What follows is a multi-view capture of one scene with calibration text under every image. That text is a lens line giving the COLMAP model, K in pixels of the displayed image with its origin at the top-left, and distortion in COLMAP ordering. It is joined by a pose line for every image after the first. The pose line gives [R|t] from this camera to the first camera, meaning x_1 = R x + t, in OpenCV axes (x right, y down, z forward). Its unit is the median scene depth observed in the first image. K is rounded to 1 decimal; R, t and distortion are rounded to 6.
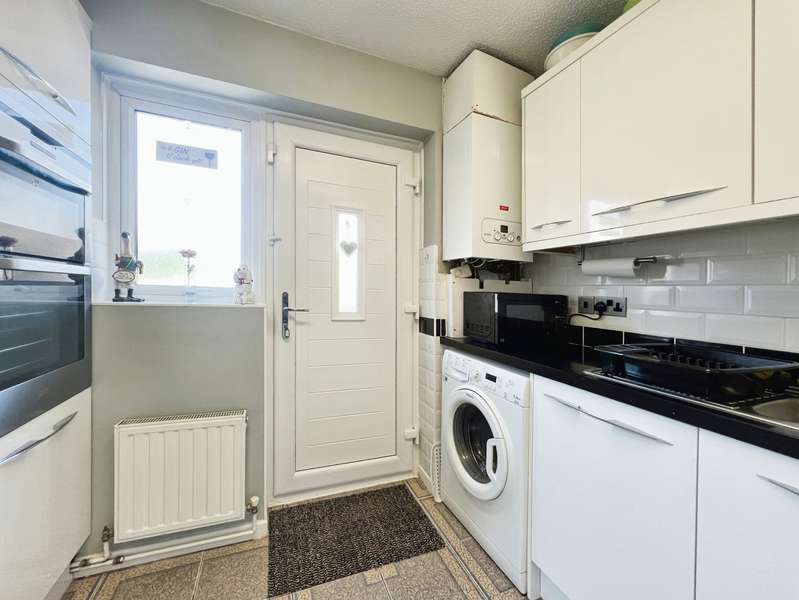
lens RADIAL K [[323.2, 0, 397.7], [0, 323.2, 294.0], [0, 0, 1]] dist [-0.001066, 0.000234]
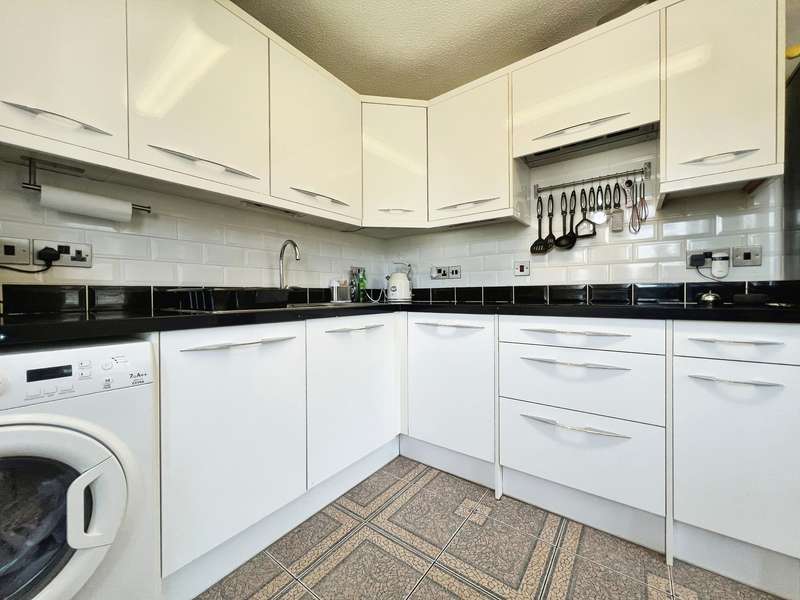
lens RADIAL K [[323.6, 0, 392.6], [0, 323.6, 295.2], [0, 0, 1]] dist [-0.001066, 0.000234]
pose [[-0.511633, -0.036814, 0.858415, -0.367710], [-0.011231, 0.999283, 0.036162, 0.090256], [-0.859131, 0.008861, -0.511680, 0.664485]]
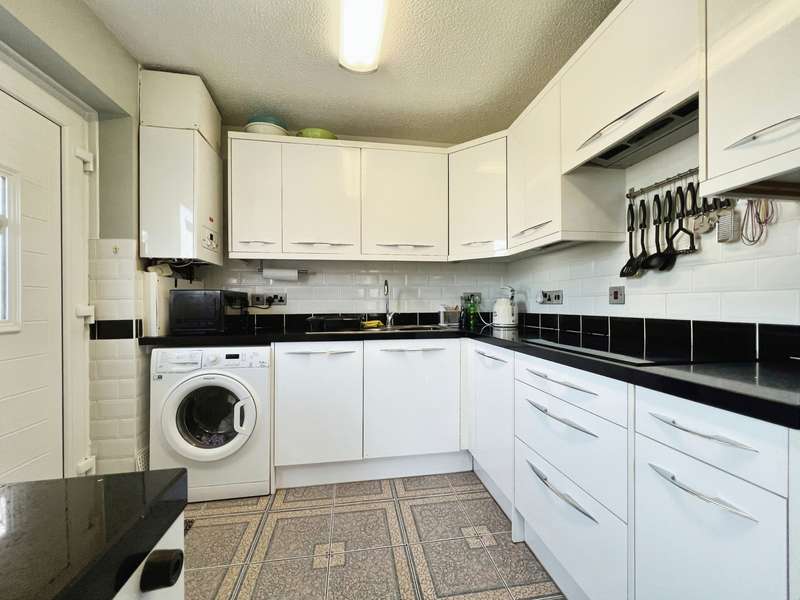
lens RADIAL K [[323.6, 0, 394.4], [0, 323.6, 299.6], [0, 0, 1]] dist [-0.001066, 0.000234]
pose [[0.240874, -0.027000, 0.970181, -0.665348], [0.016126, 0.999586, 0.023814, 0.011277], [-0.970422, 0.009909, 0.241210, 0.058790]]
